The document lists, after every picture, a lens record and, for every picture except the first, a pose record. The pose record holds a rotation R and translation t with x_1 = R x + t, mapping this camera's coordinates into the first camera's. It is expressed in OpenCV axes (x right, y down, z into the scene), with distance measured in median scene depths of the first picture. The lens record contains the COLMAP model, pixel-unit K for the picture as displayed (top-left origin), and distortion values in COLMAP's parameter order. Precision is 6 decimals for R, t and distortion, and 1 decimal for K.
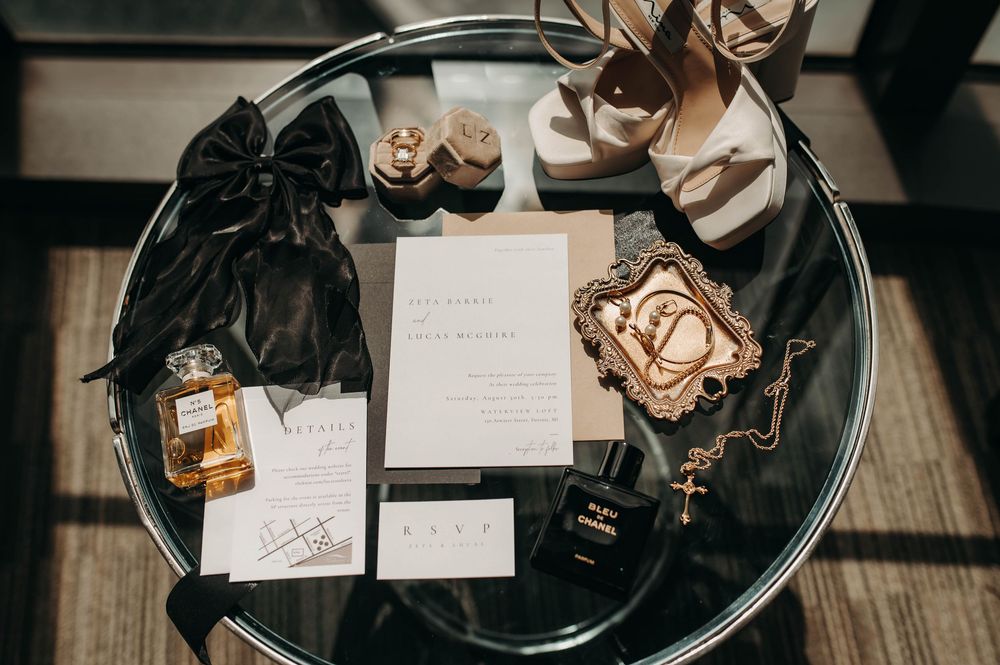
lens RADIAL K [[1034.9, 0, 511.4], [0, 1034.9, 312.7], [0, 0, 1]] dist [-0.056181, 0.016804]
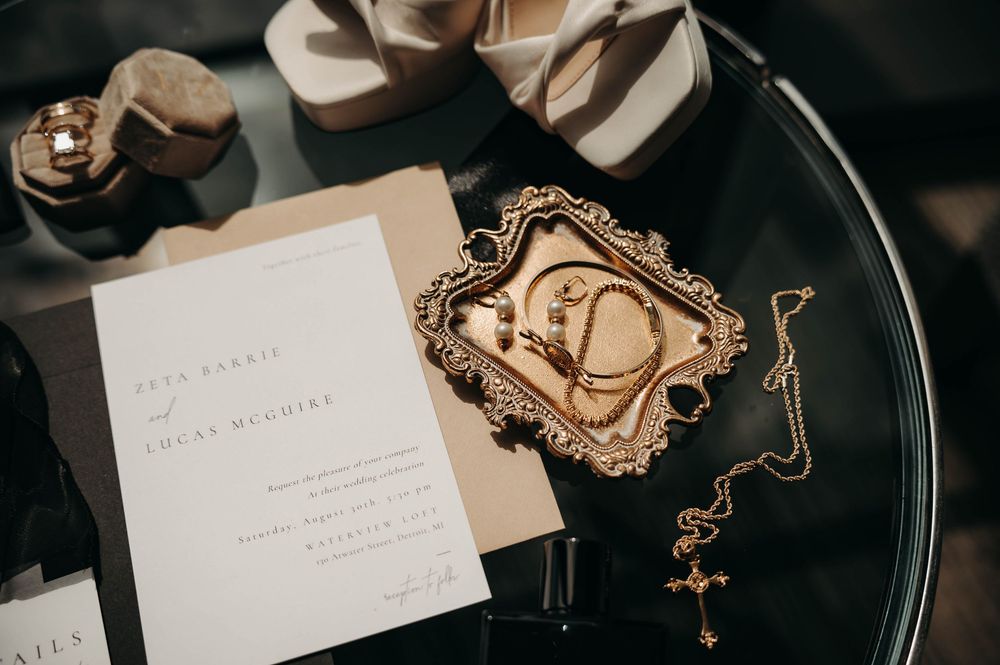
lens RADIAL K [[1003.3, 0, 494.5], [0, 1003.3, 344.8], [0, 0, 1]] dist [-0.089293, 0.135813]
pose [[0.955089, -0.240866, 0.172592, 0.001166], [0.243465, 0.969889, 0.006274, 0.011061], [-0.168907, 0.036028, 0.984973, 0.442427]]
